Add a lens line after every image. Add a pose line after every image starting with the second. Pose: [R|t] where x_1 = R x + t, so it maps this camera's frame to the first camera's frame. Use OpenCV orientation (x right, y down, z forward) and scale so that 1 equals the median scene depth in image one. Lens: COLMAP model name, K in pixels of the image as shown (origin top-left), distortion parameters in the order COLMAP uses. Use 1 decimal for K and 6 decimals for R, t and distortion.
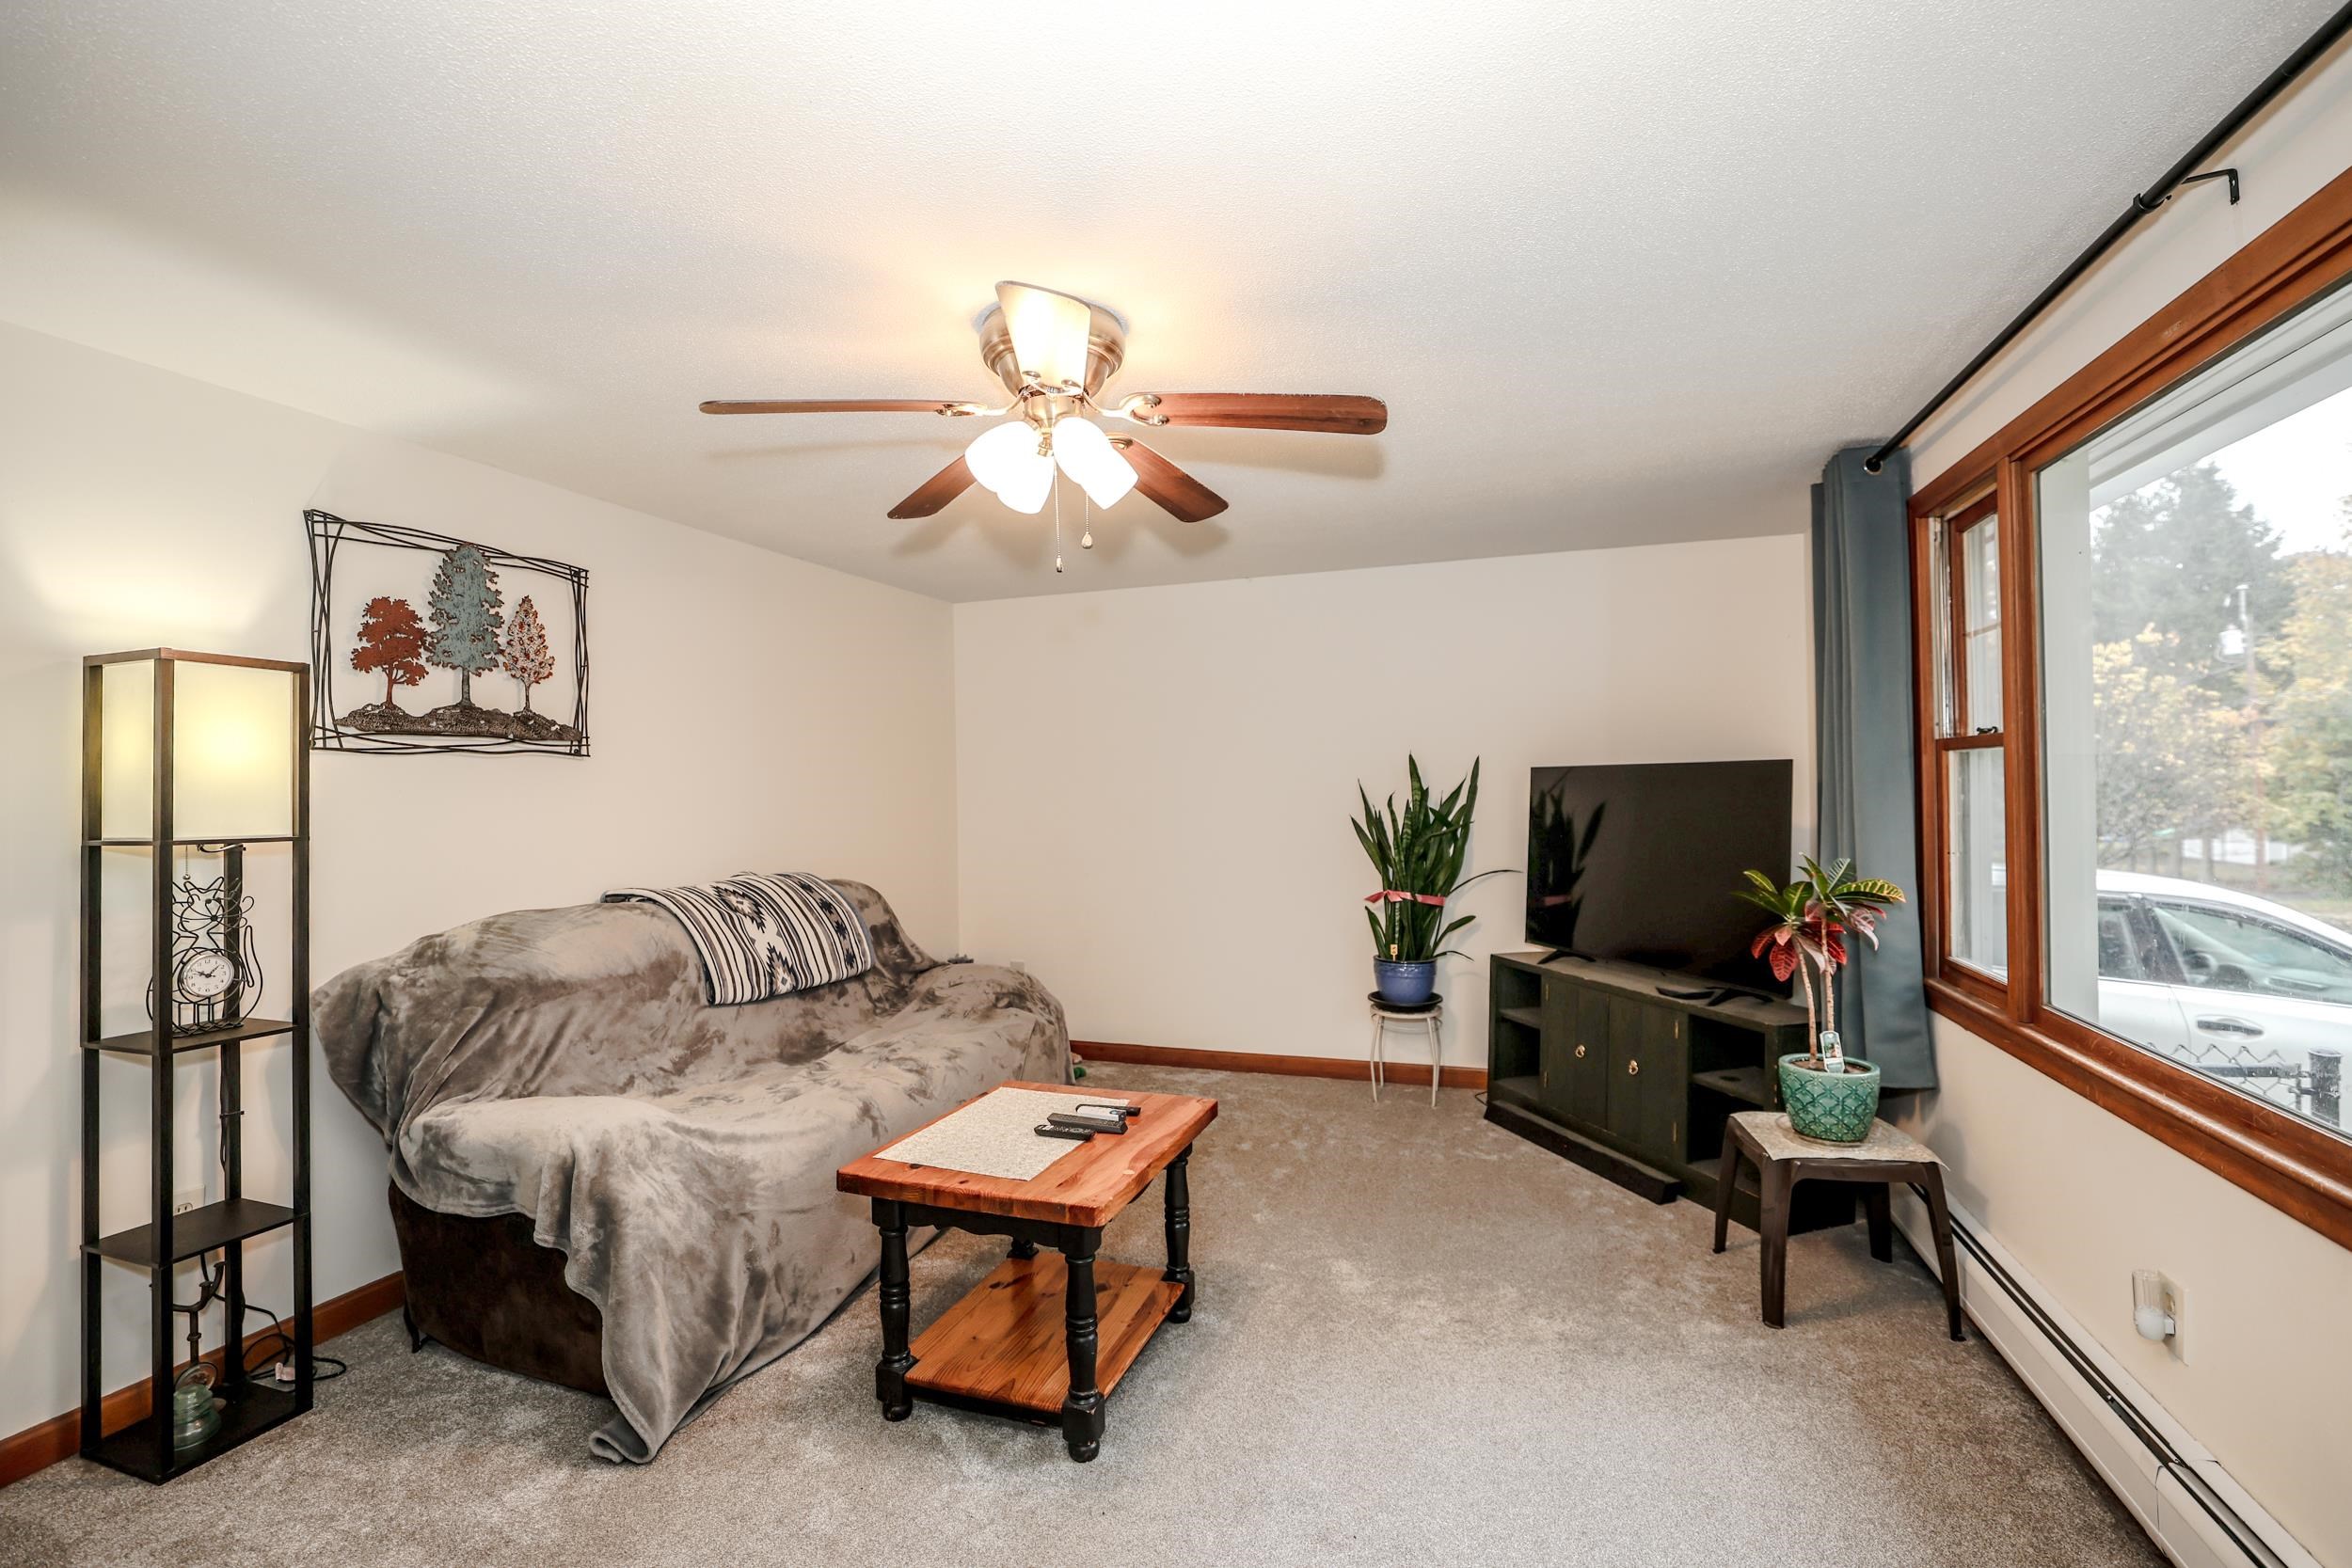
lens RADIAL K [[1008.8, 0, 1171.7], [0, 1008.8, 748.4], [0, 0, 1]] dist [-0.020542, 0.015934]
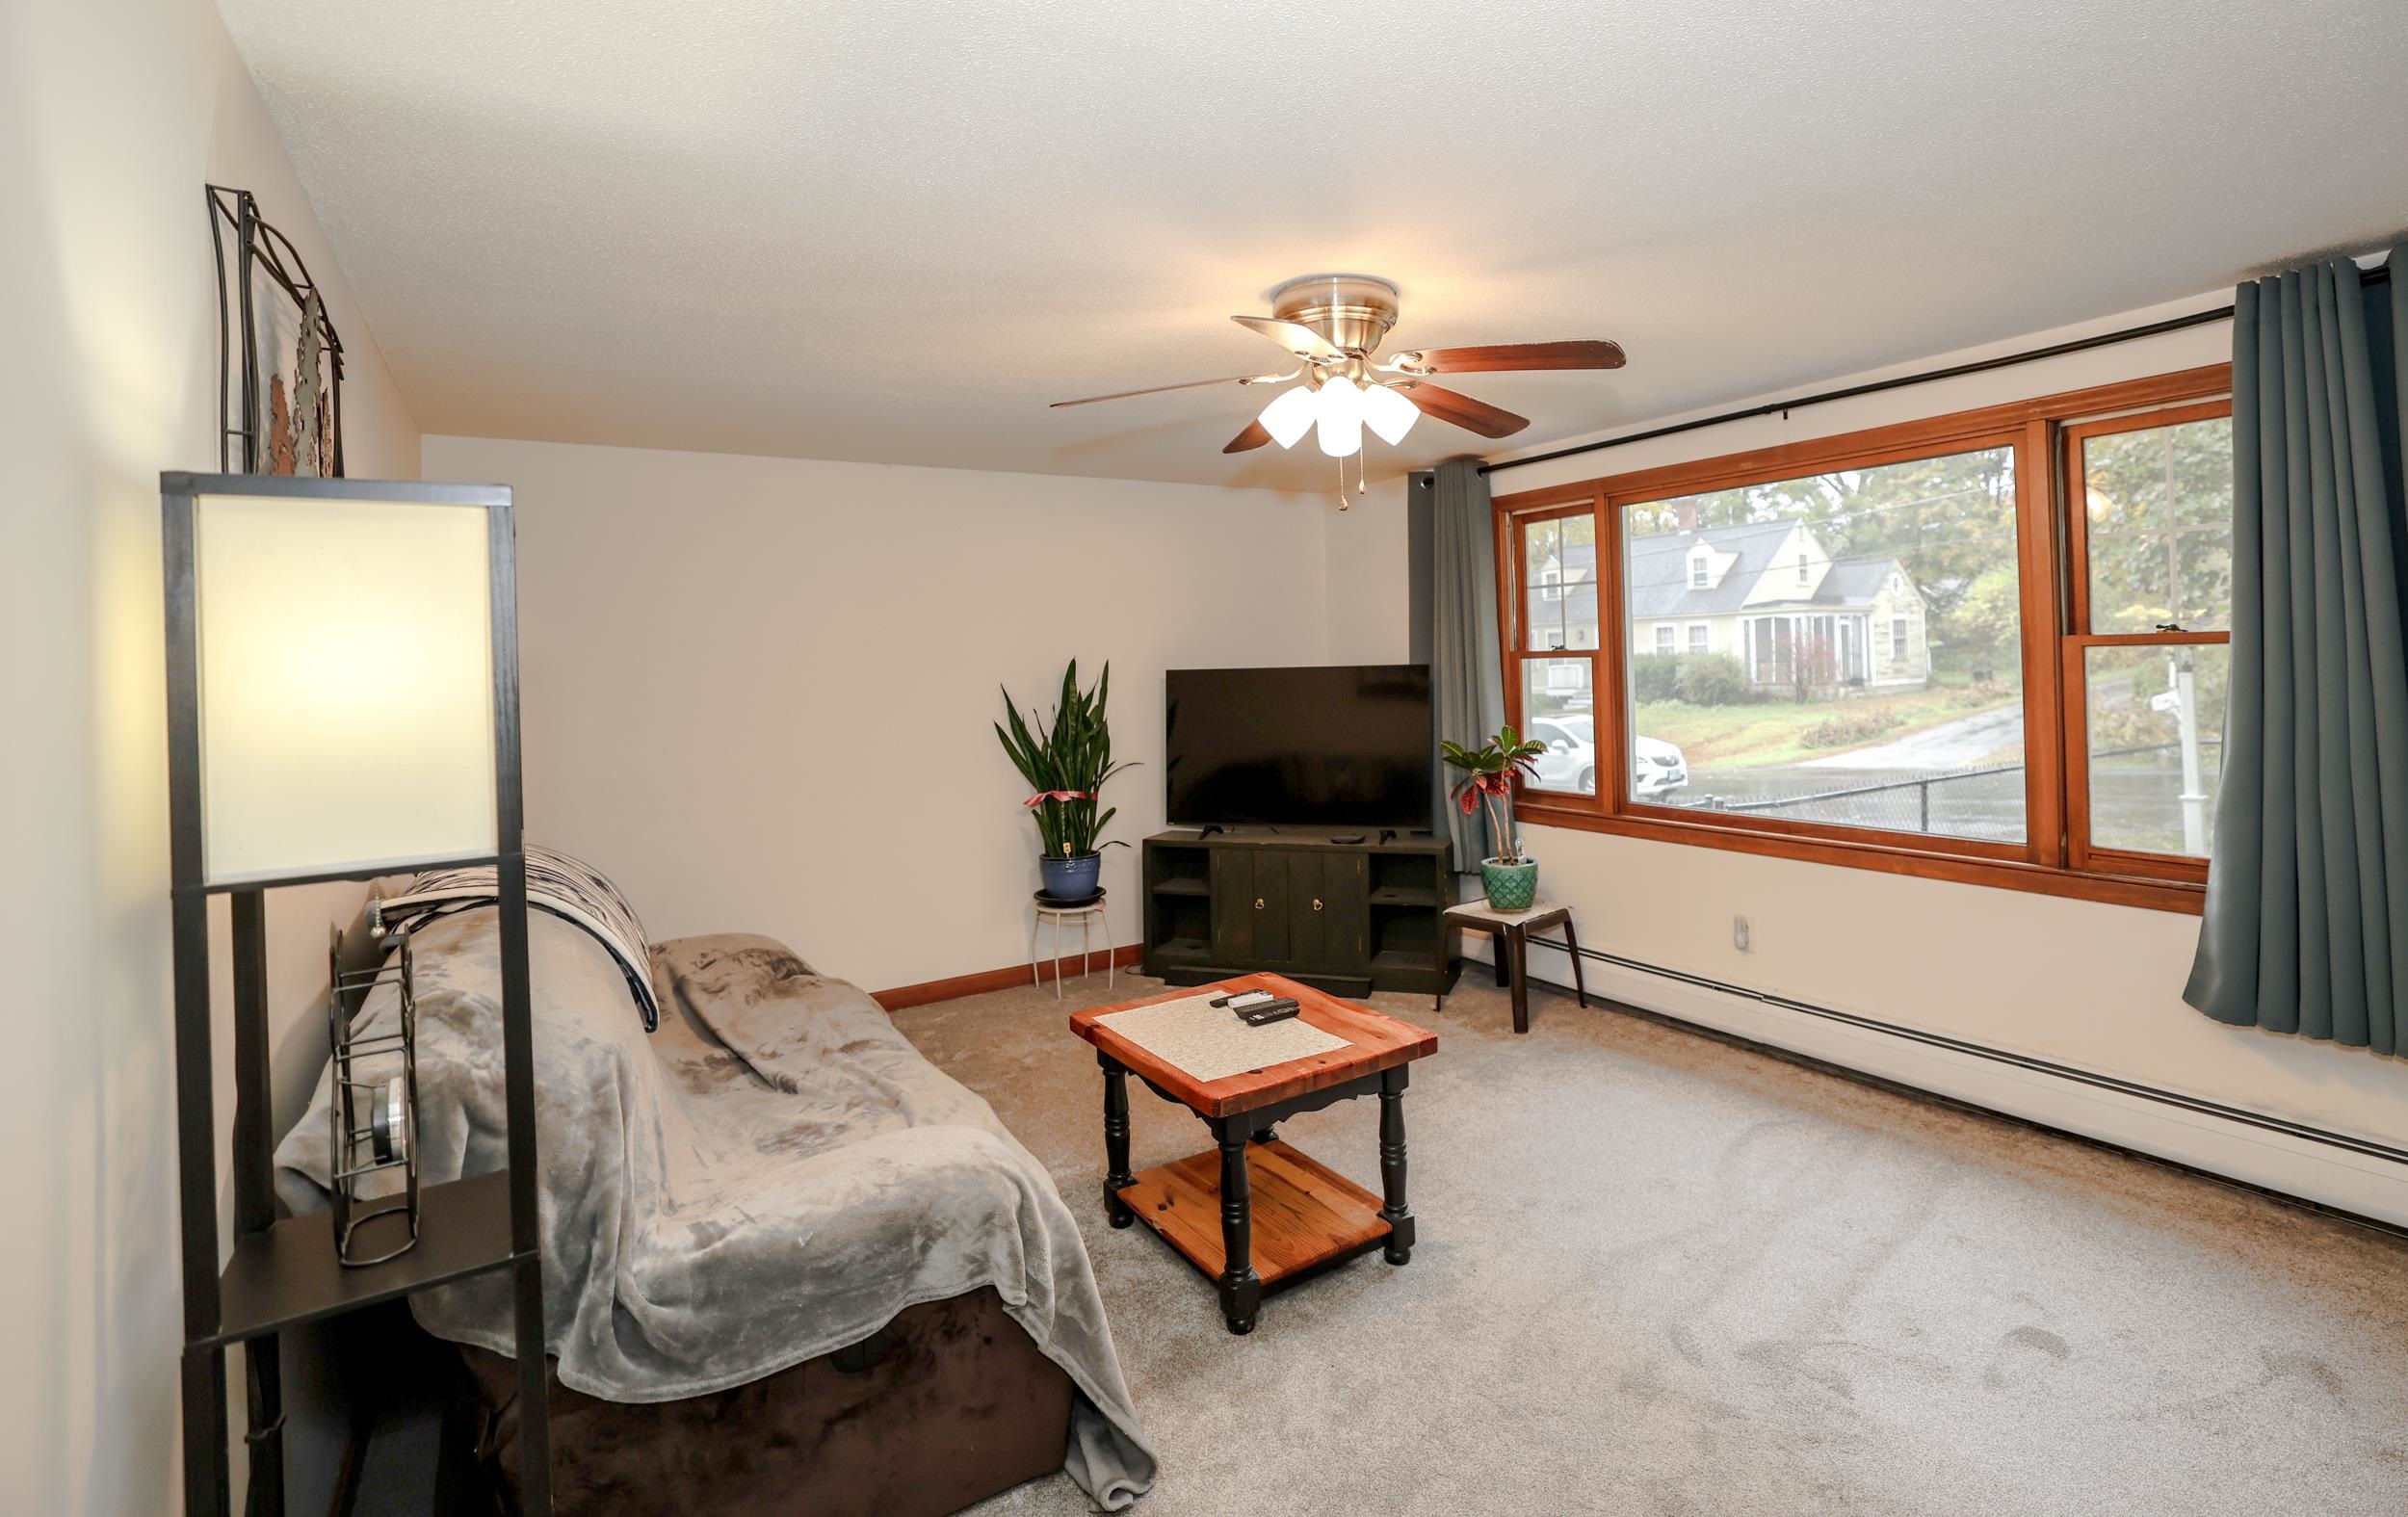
lens RADIAL K [[1115.5, 0, 1209.1], [0, 1115.5, 669.6], [0, 0, 1]] dist [-0.002962, -0.000340]
pose [[0.614271, -0.001060, 0.789095, -0.617795], [-0.012249, 0.999866, 0.010878, 0.003590], [-0.789000, -0.016348, 0.614175, 0.195392]]
